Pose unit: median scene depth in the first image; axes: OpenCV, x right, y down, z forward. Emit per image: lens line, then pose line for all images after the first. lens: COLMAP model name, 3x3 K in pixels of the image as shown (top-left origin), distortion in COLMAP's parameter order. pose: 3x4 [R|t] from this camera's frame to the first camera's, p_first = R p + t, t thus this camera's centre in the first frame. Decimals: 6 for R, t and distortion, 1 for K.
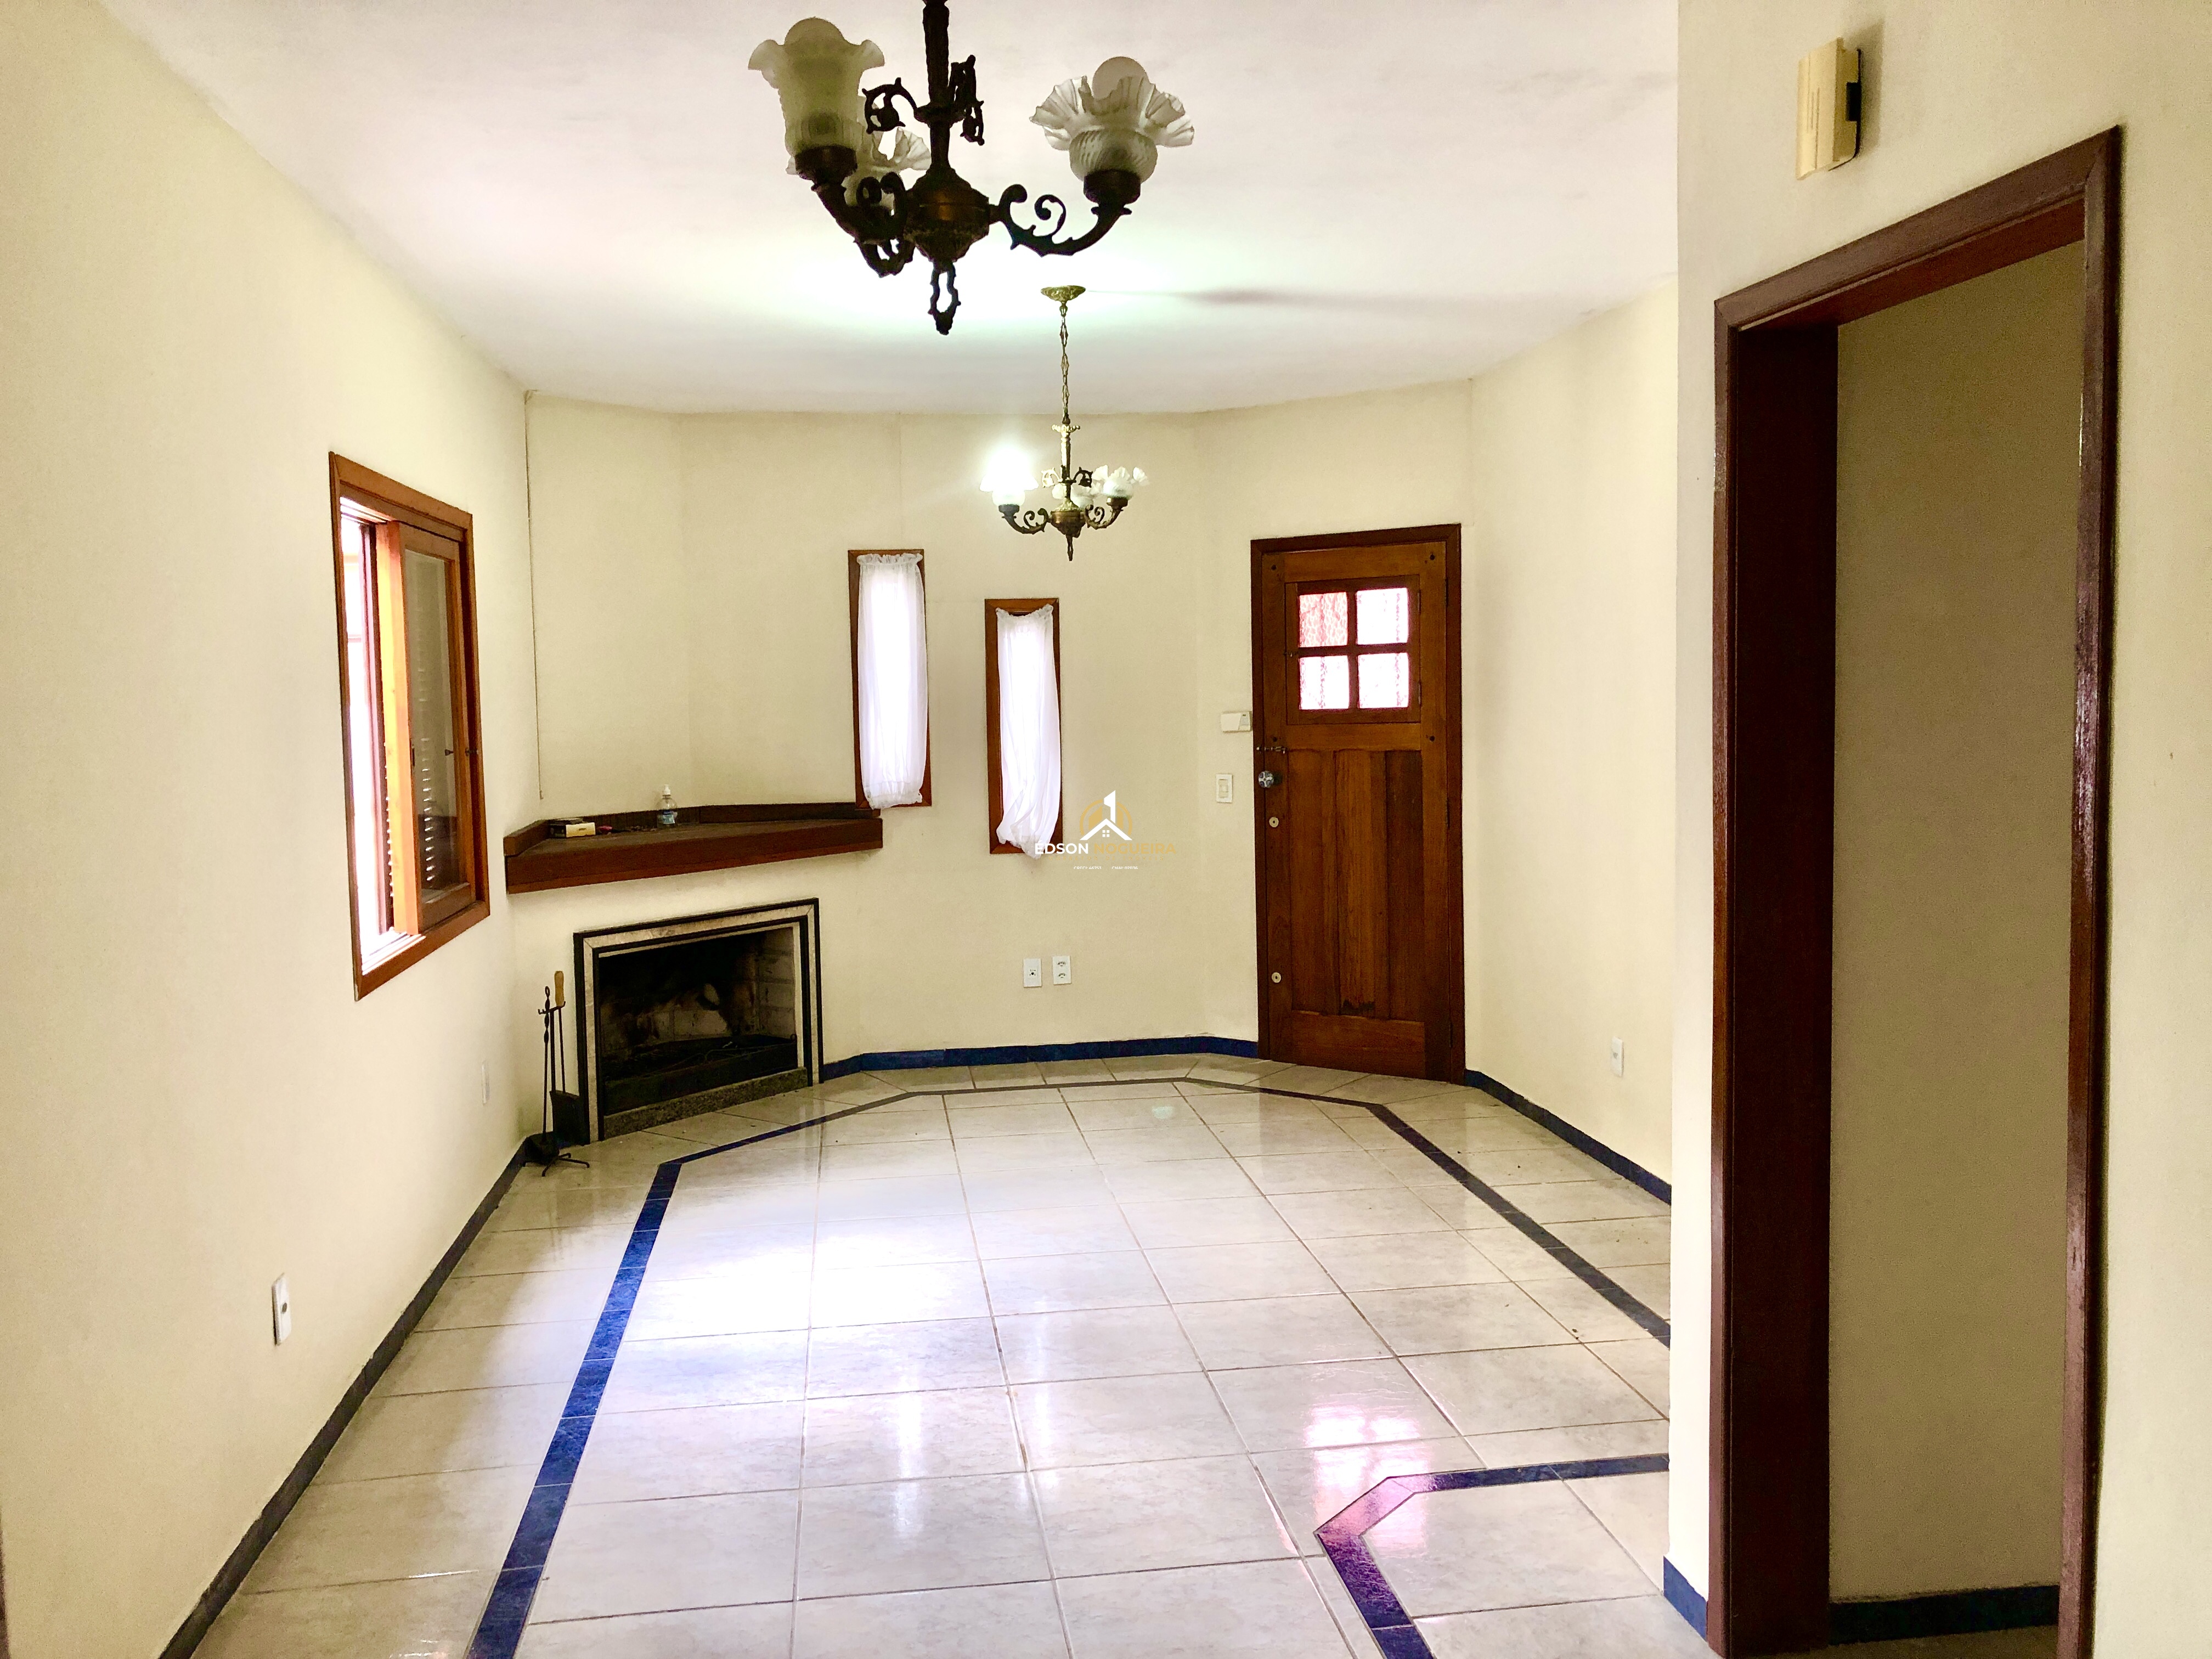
lens RADIAL K [[1807.2, 0, 1106.0], [0, 1807.2, 829.5], [0, 0, 1]] dist [0.048263, -0.114694]
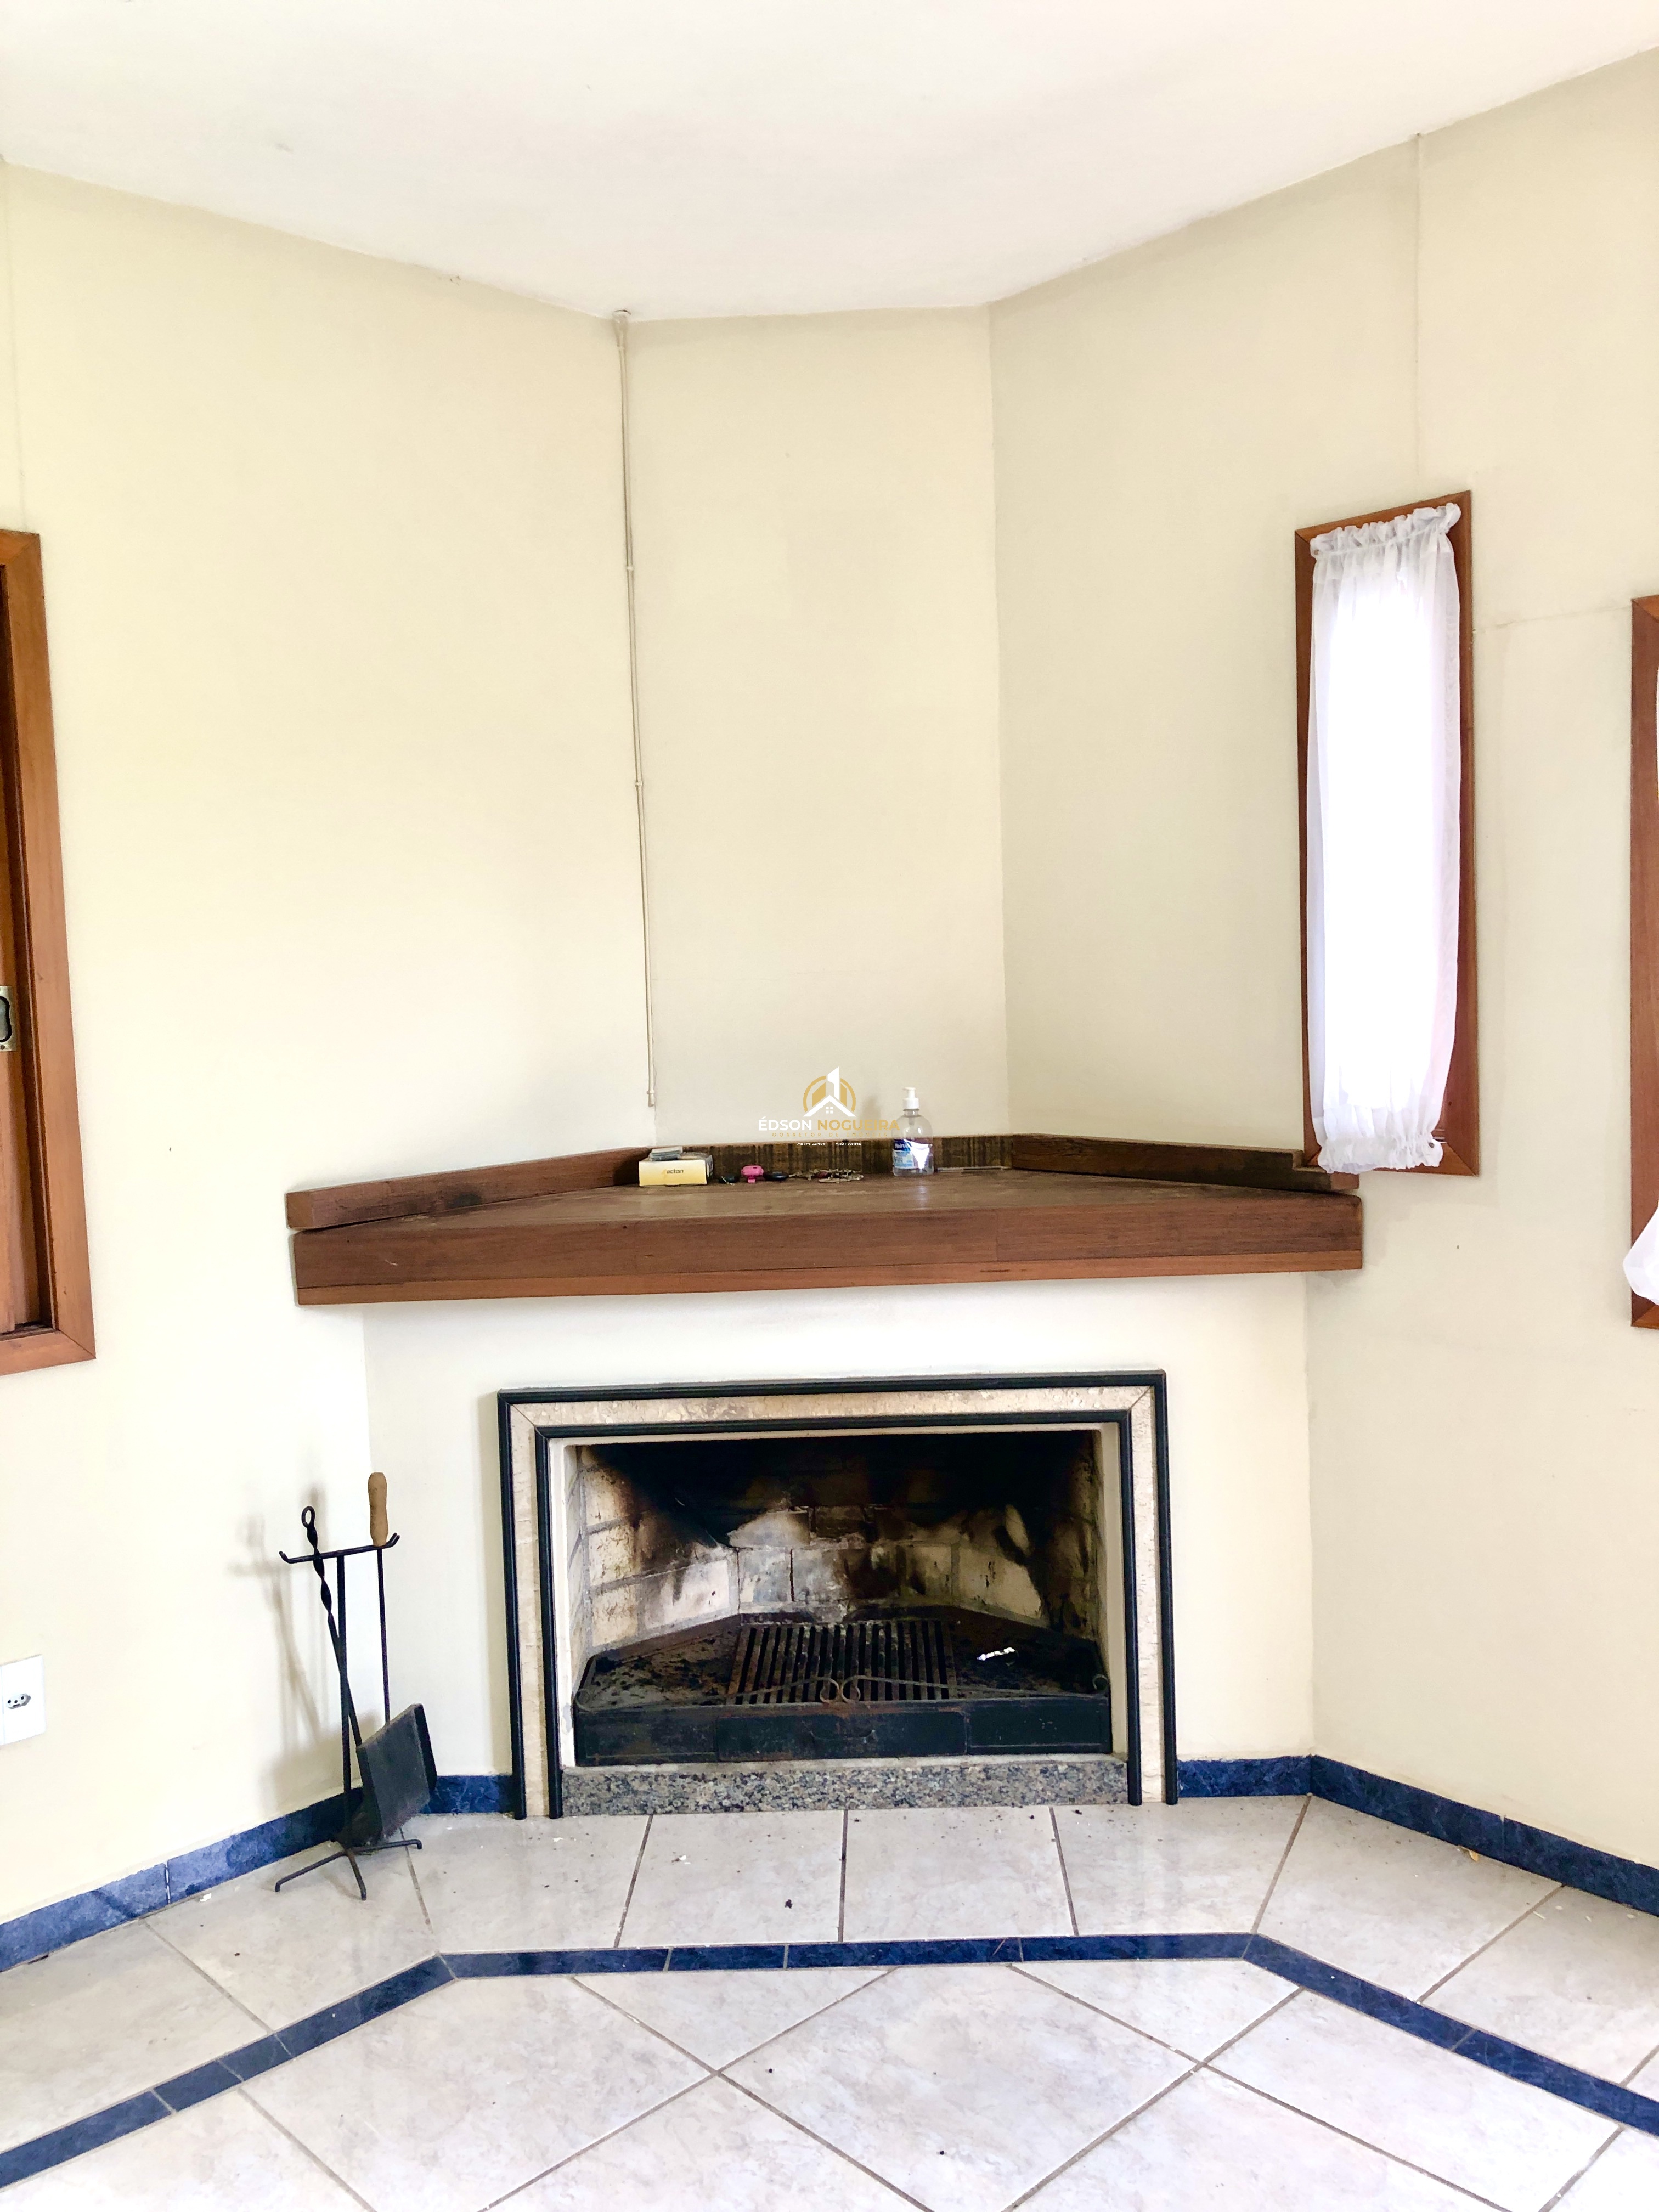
lens RADIAL K [[1807.2, 0, 834.7], [0, 1807.2, 1095.0], [0, 0, 1]] dist [0.048263, -0.114694]
pose [[0.586123, 0.055280, -0.808334, 0.134424], [-0.042843, 0.998389, 0.037212, -0.039399], [0.809088, 0.012821, 0.587547, 0.686589]]
